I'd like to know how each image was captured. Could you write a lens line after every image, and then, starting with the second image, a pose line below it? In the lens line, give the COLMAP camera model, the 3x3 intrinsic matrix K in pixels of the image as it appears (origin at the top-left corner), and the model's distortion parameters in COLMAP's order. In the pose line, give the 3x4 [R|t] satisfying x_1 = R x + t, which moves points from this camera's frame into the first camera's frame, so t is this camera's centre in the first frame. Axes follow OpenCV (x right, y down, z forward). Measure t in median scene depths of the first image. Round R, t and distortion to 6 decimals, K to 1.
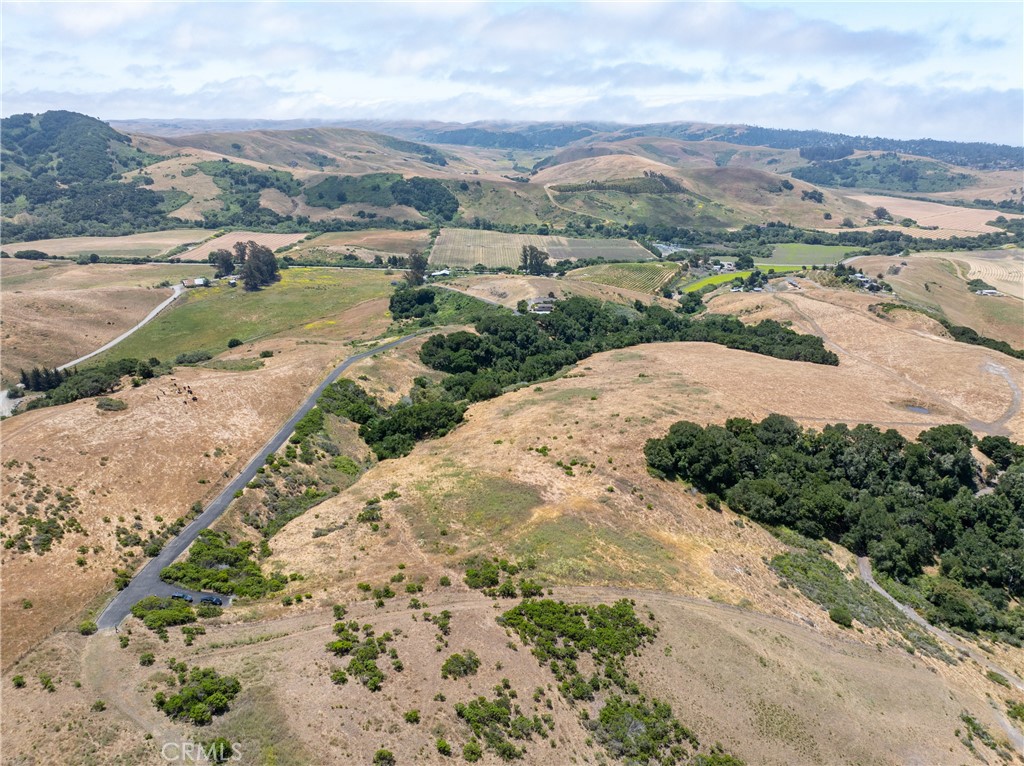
lens RADIAL K [[719.8, 0, 516.9], [0, 719.8, 385.6], [0, 0, 1]] dist [-0.043801, 0.007252]
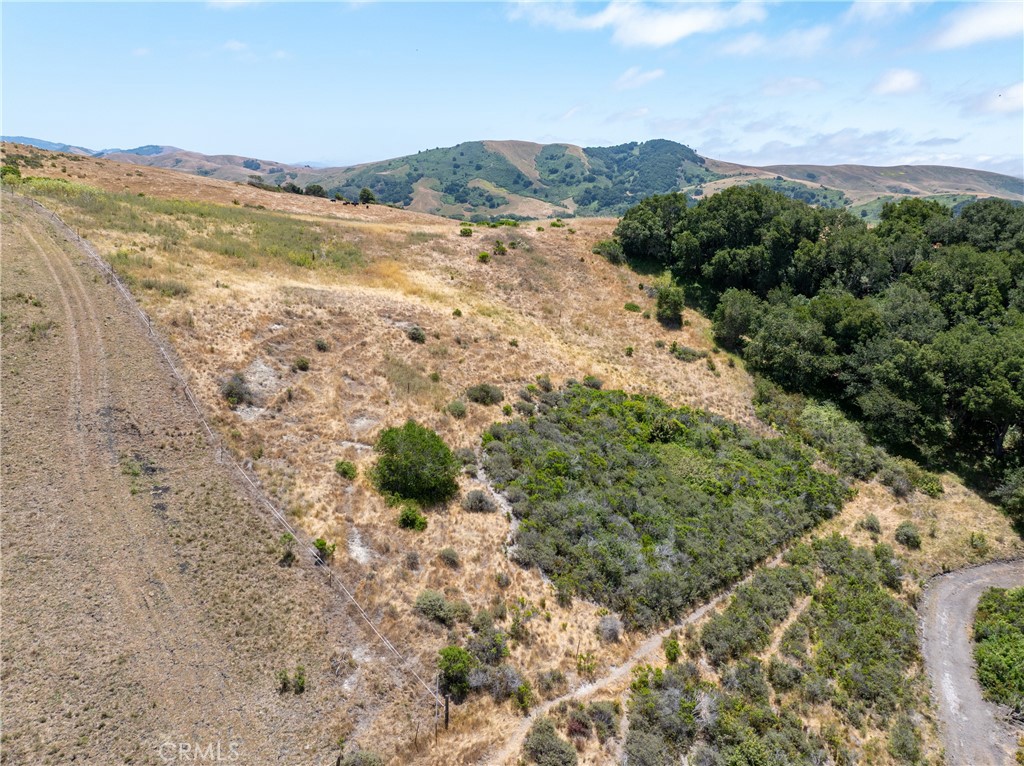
lens RADIAL K [[719.8, 0, 512.9], [0, 719.8, 381.4], [0, 0, 1]] dist [-0.043801, 0.007252]
pose [[0.689224, 0.192775, -0.698433, 0.080589], [-0.256042, 0.966563, 0.014116, 0.035236], [0.677800, 0.169099, 0.715536, 0.102826]]
